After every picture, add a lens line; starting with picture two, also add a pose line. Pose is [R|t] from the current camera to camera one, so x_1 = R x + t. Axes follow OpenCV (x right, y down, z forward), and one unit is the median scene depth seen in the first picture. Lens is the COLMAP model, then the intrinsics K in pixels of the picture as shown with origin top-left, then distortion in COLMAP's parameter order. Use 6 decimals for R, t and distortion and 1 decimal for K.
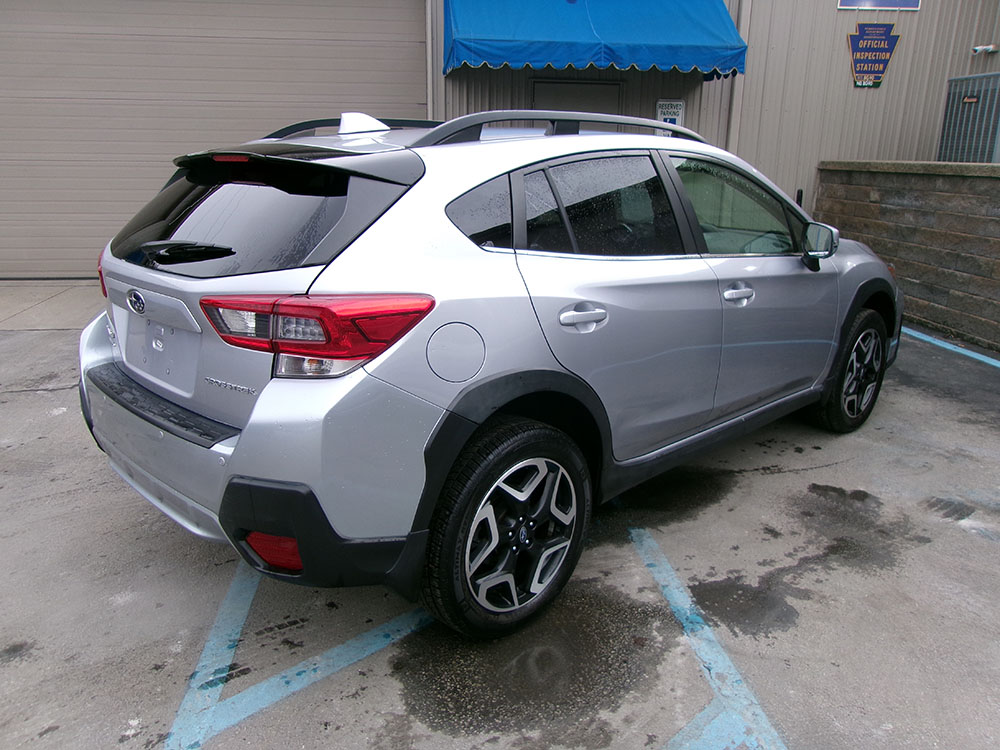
lens RADIAL K [[770.1, 0, 498.2], [0, 770.1, 373.6], [0, 0, 1]] dist [-0.012068, 0.024002]
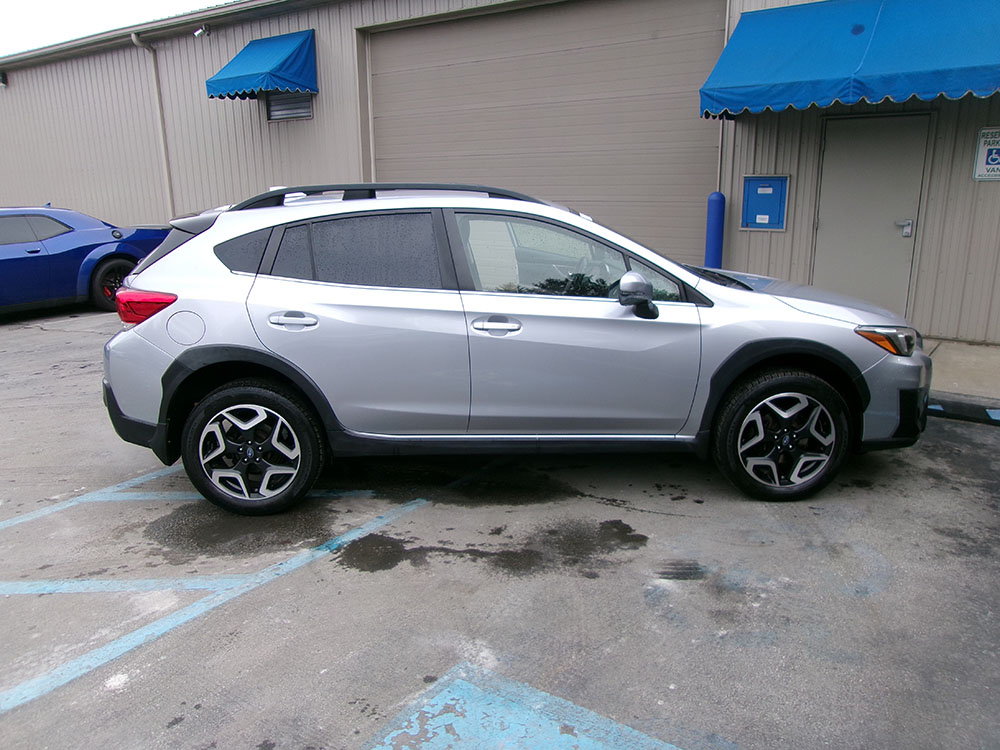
lens RADIAL K [[770.1, 0, 498.5], [0, 770.1, 376.0], [0, 0, 1]] dist [-0.012068, 0.024002]
pose [[0.734690, 0.147370, -0.662203, 0.555581], [-0.168366, 0.985190, 0.032454, -0.032774], [0.657179, 0.087649, 0.748621, 0.052566]]
